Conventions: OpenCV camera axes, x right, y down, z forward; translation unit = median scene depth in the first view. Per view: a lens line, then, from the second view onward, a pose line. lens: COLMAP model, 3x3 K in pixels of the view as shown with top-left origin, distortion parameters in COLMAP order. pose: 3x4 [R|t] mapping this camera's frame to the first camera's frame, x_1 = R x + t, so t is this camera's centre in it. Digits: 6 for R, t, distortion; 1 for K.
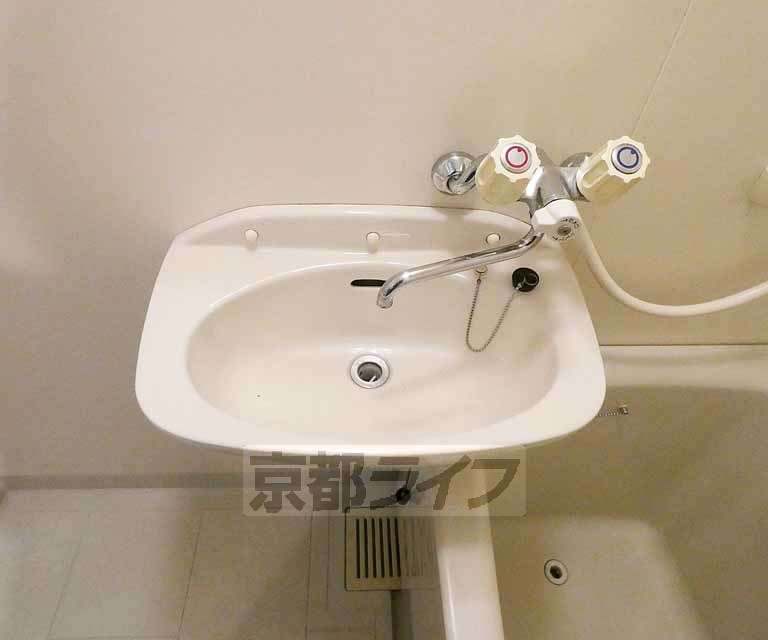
lens RADIAL K [[565.2, 0, 384.0], [0, 565.2, 320.0], [0, 0, 1]] dist [-0.006183, -0.002086]
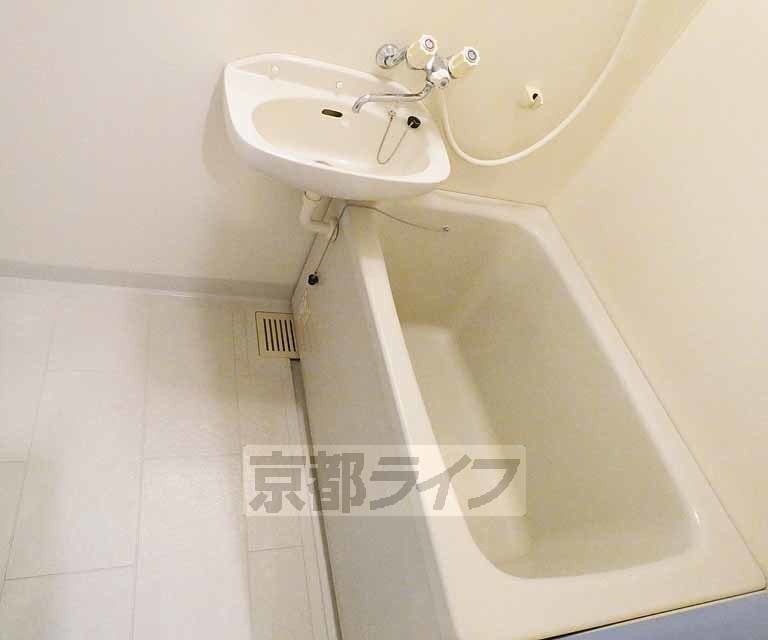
lens RADIAL K [[565.2, 0, 384.0], [0, 565.2, 320.0], [0, 0, 1]] dist [-0.006183, -0.002086]
pose [[0.935423, 0.056285, 0.349022, -0.496586], [-0.068094, 0.997444, 0.021649, 0.583974], [-0.346912, -0.044017, 0.936864, -0.835959]]
